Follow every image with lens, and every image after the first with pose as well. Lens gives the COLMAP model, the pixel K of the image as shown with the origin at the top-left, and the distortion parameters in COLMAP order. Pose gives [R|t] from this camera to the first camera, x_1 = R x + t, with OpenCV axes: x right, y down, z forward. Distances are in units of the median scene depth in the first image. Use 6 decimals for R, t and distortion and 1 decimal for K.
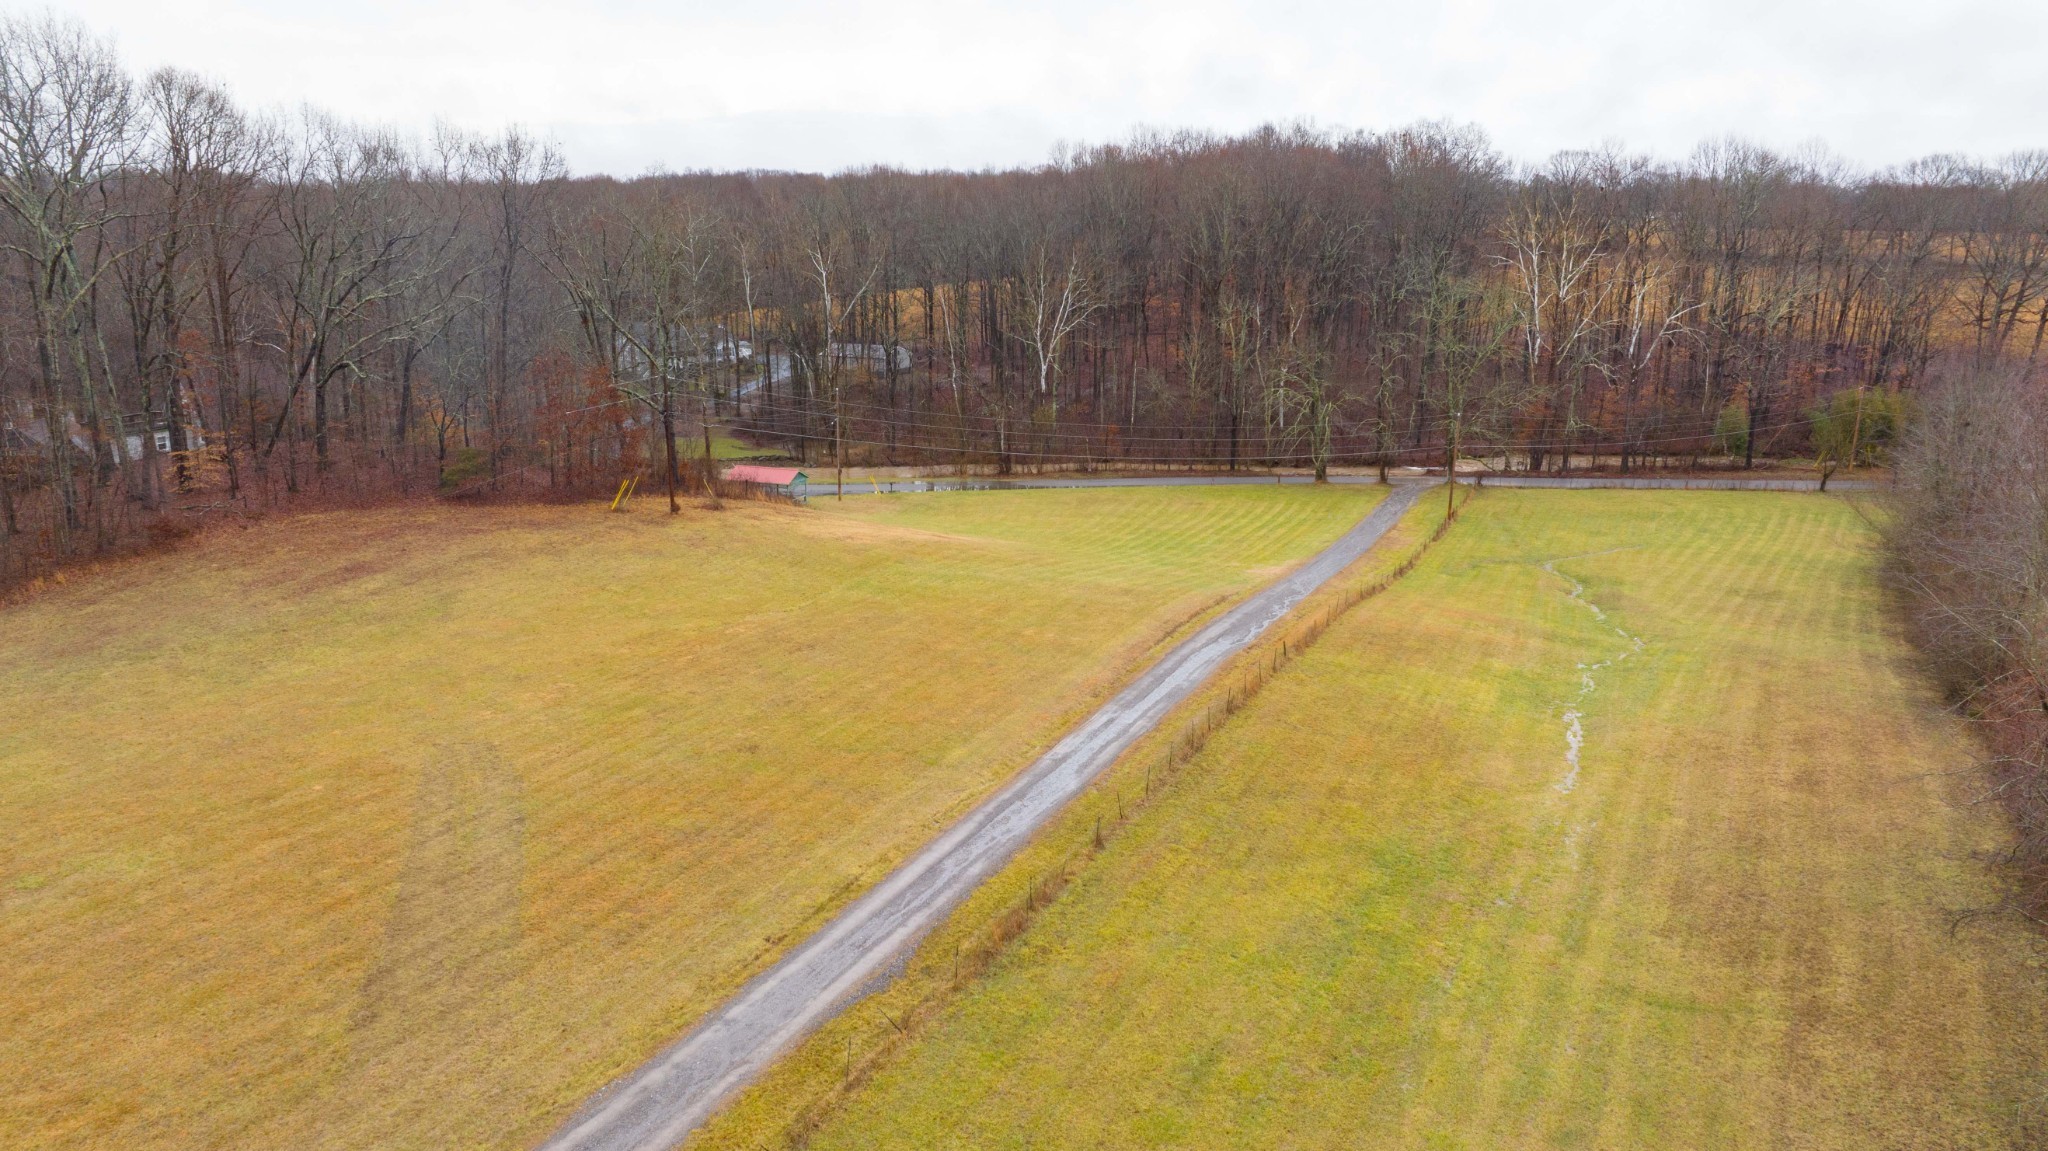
lens RADIAL K [[1444.4, 0, 1017.4], [0, 1444.4, 561.3], [0, 0, 1]] dist [-0.006494, 0.007009]
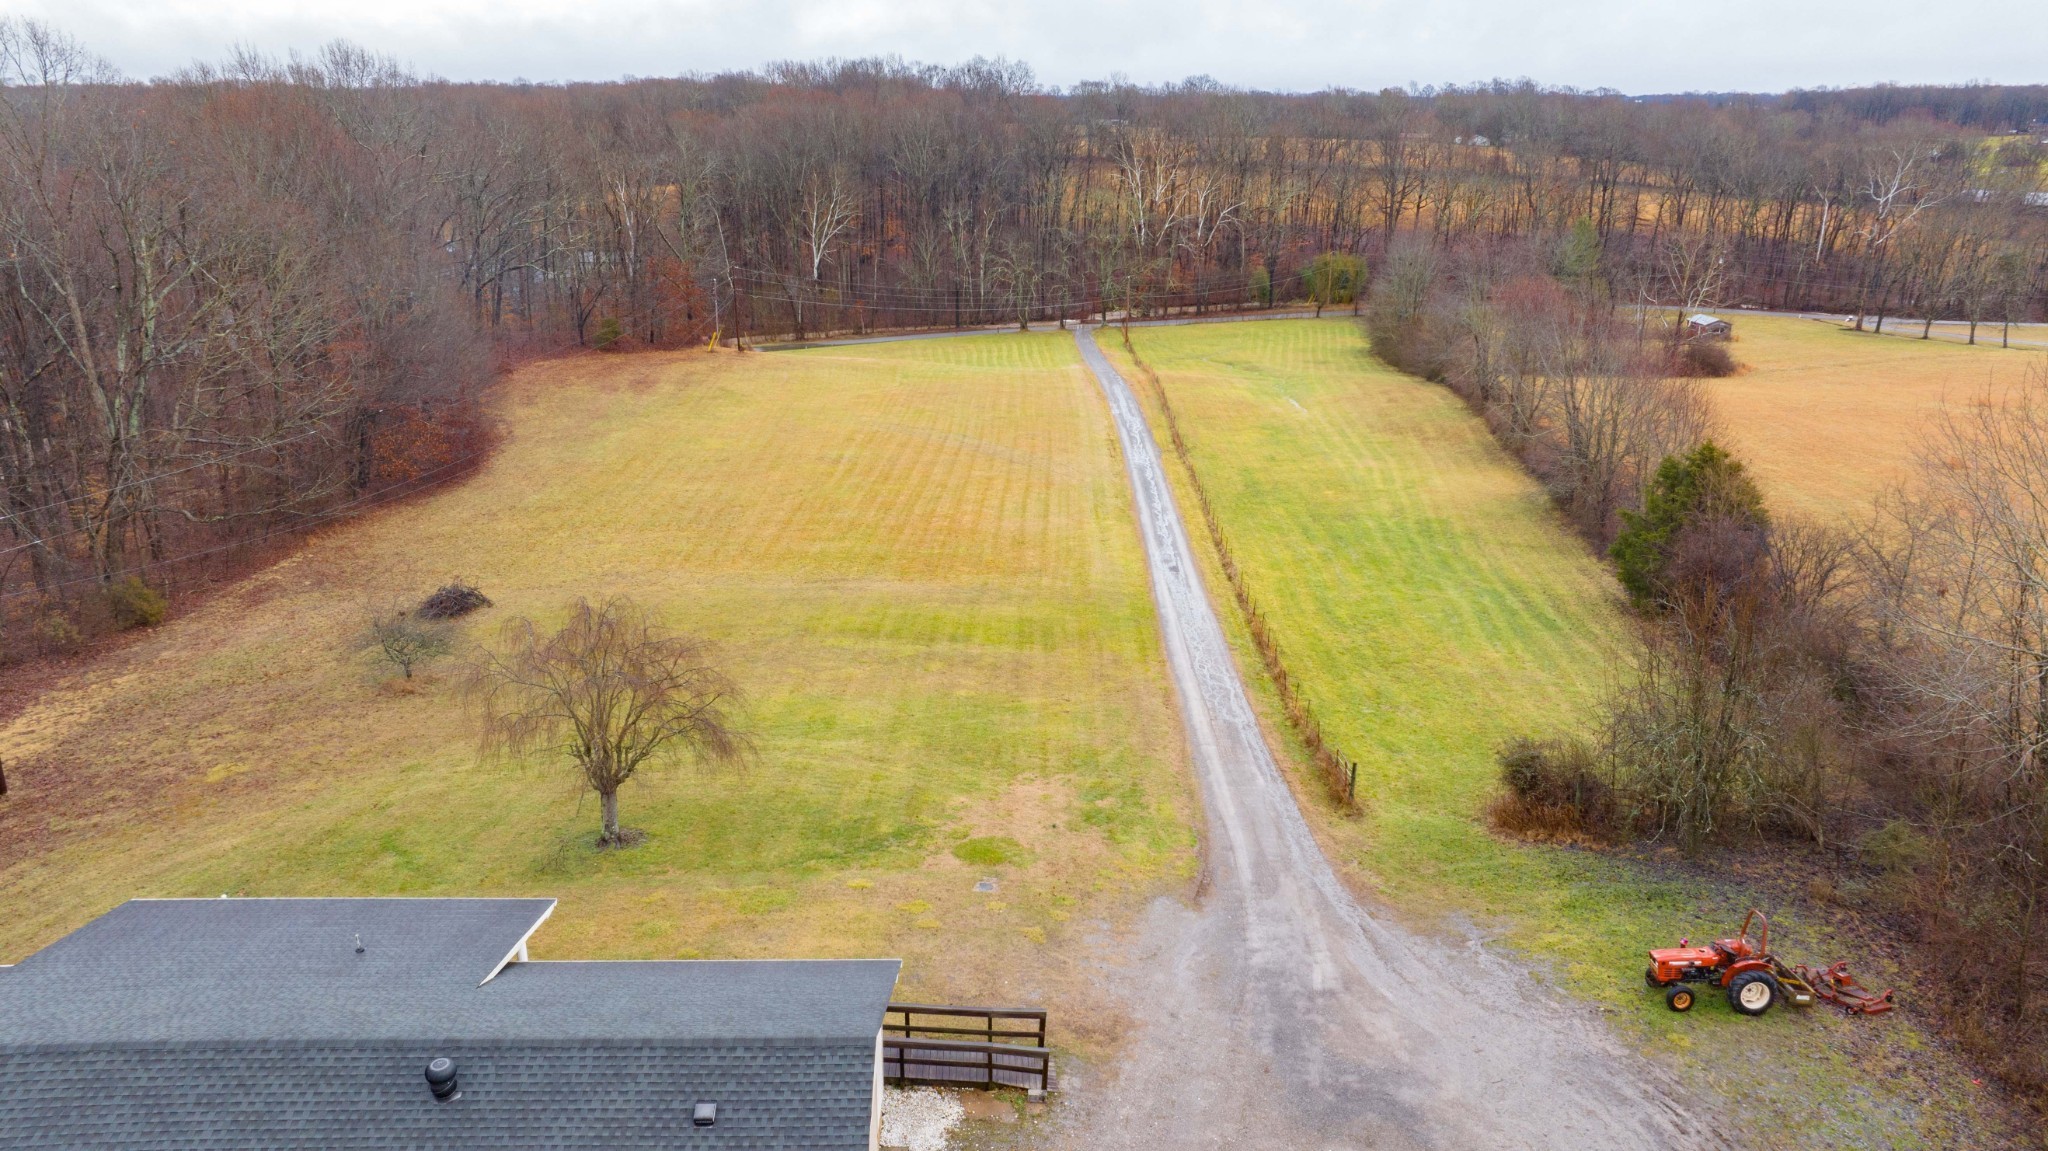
lens RADIAL K [[1444.4, 0, 1022.6], [0, 1444.4, 579.3], [0, 0, 1]] dist [-0.006494, 0.007009]
pose [[0.930336, -0.114511, 0.348372, -0.319442], [0.087400, 0.991858, 0.092621, 0.057865], [-0.356142, -0.055721, 0.932769, -0.376316]]
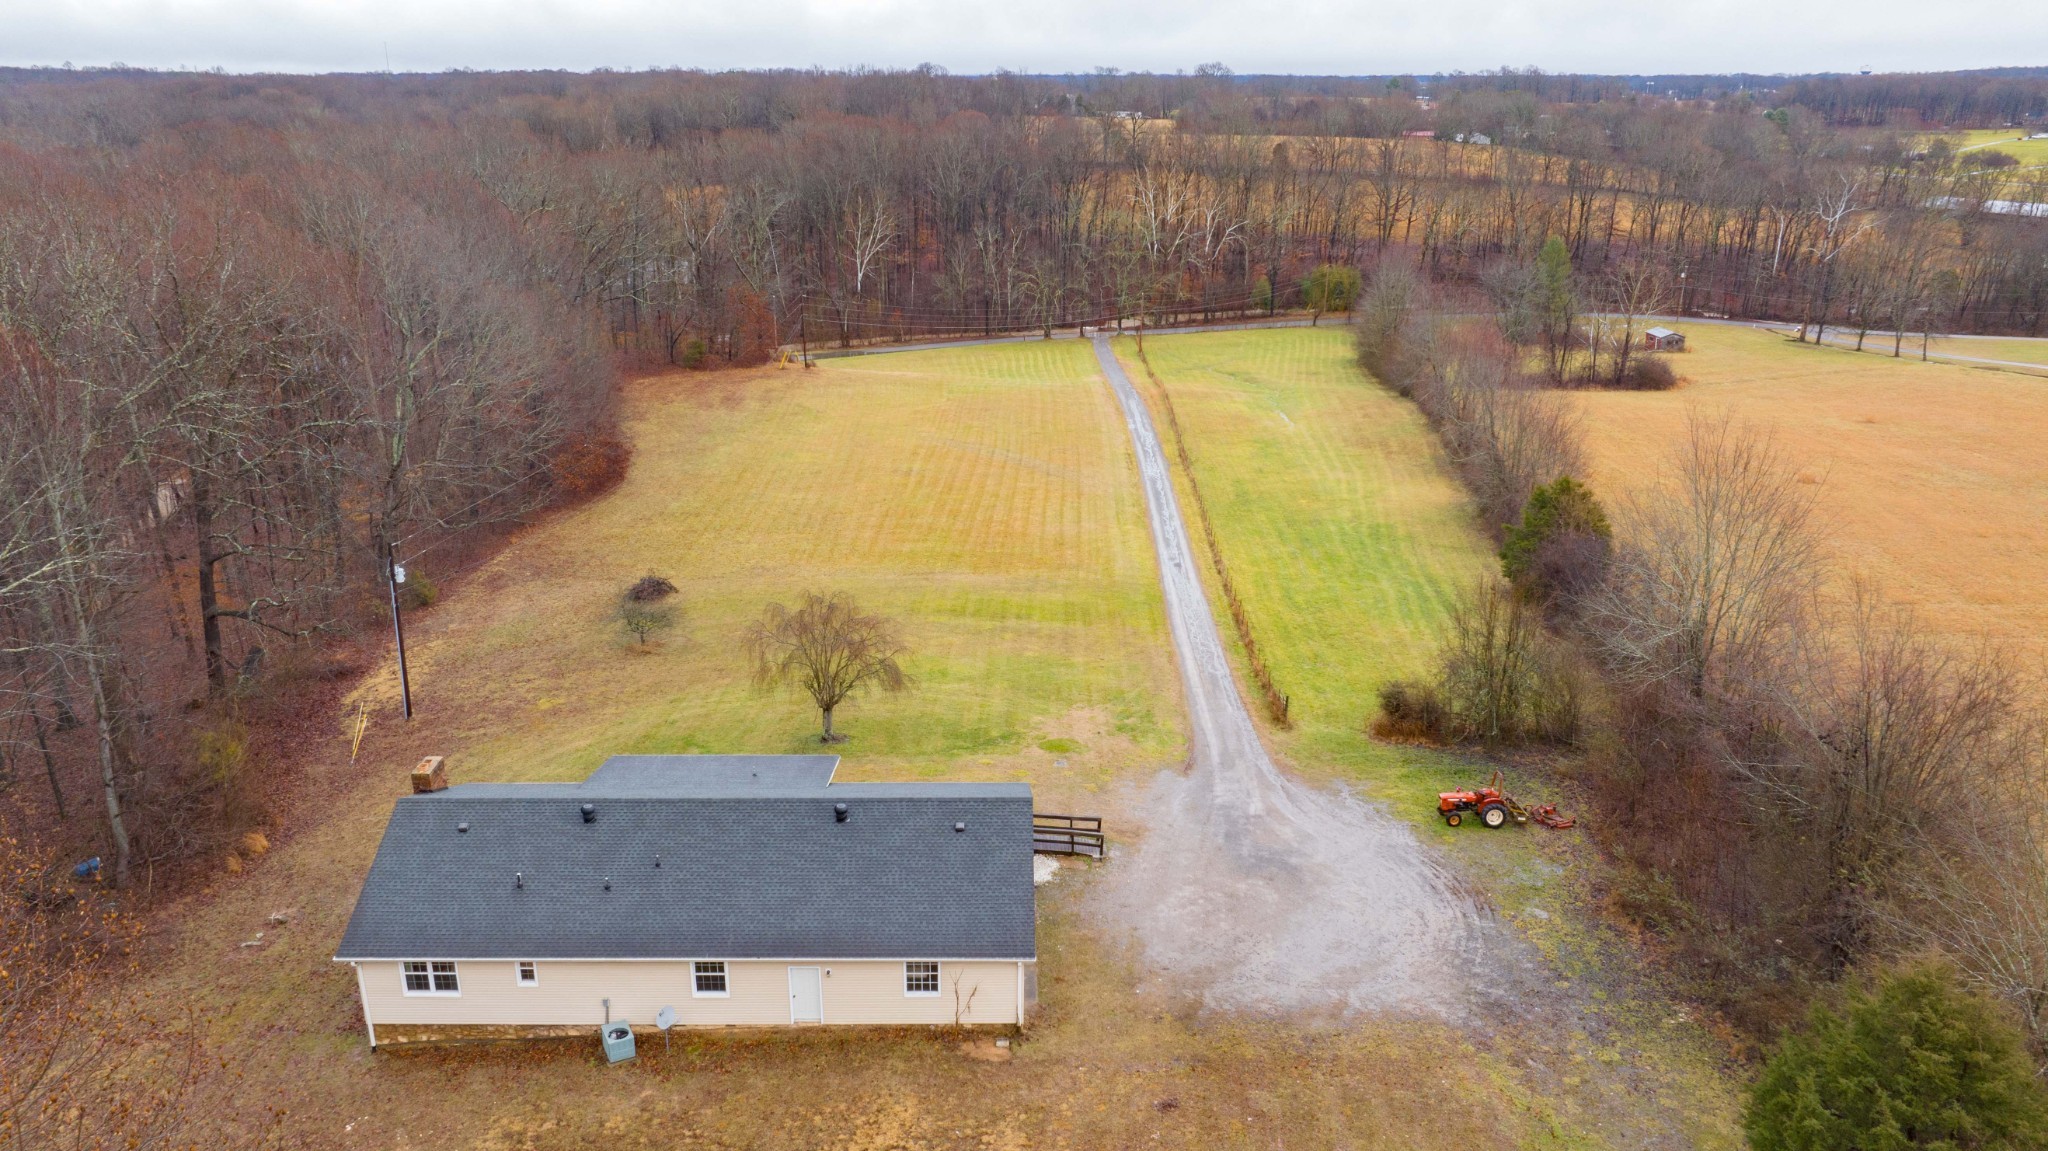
lens RADIAL K [[1444.4, 0, 1025.5], [0, 1444.4, 580.3], [0, 0, 1]] dist [-0.006494, 0.007009]
pose [[0.932602, -0.117270, 0.341323, -0.383938], [0.085094, 0.990523, 0.107813, 0.036324], [-0.350732, -0.071502, 0.933742, -0.513938]]
